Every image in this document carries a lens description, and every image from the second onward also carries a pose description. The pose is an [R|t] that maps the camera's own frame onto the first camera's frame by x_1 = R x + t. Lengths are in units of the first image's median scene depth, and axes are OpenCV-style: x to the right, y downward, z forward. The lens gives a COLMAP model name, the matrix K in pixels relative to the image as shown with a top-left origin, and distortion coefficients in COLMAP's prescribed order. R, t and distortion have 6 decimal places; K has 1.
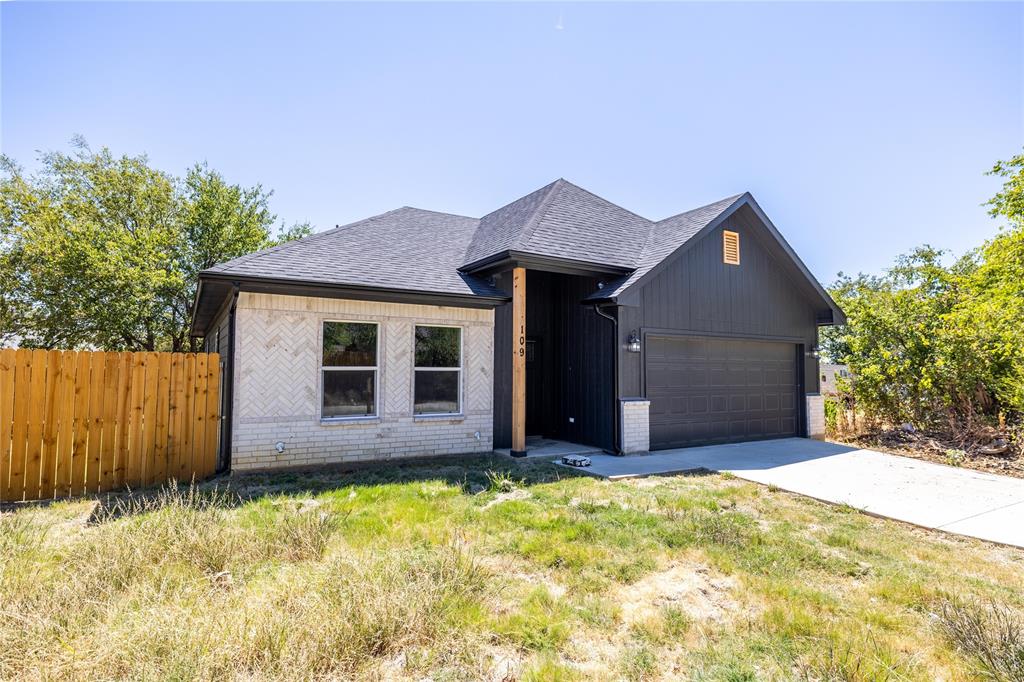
lens RADIAL K [[555.7, 0, 512.0], [0, 555.7, 341.0], [0, 0, 1]] dist [-0.002081, 0.000086]
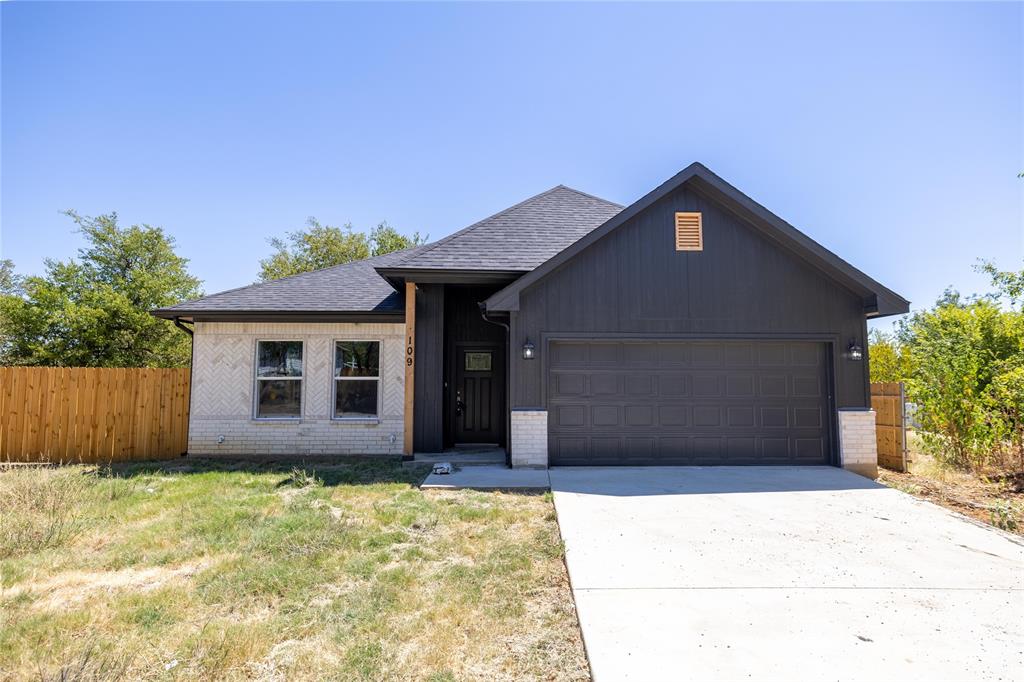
lens RADIAL K [[507.2, 0, 512.0], [0, 507.2, 341.0], [0, 0, 1]] dist [0.001048, 0.000169]
pose [[0.867864, -0.046900, -0.494583, 0.694113], [0.030017, 0.998665, -0.042029, 0.028456], [0.495894, 0.021629, 0.868114, 0.264660]]
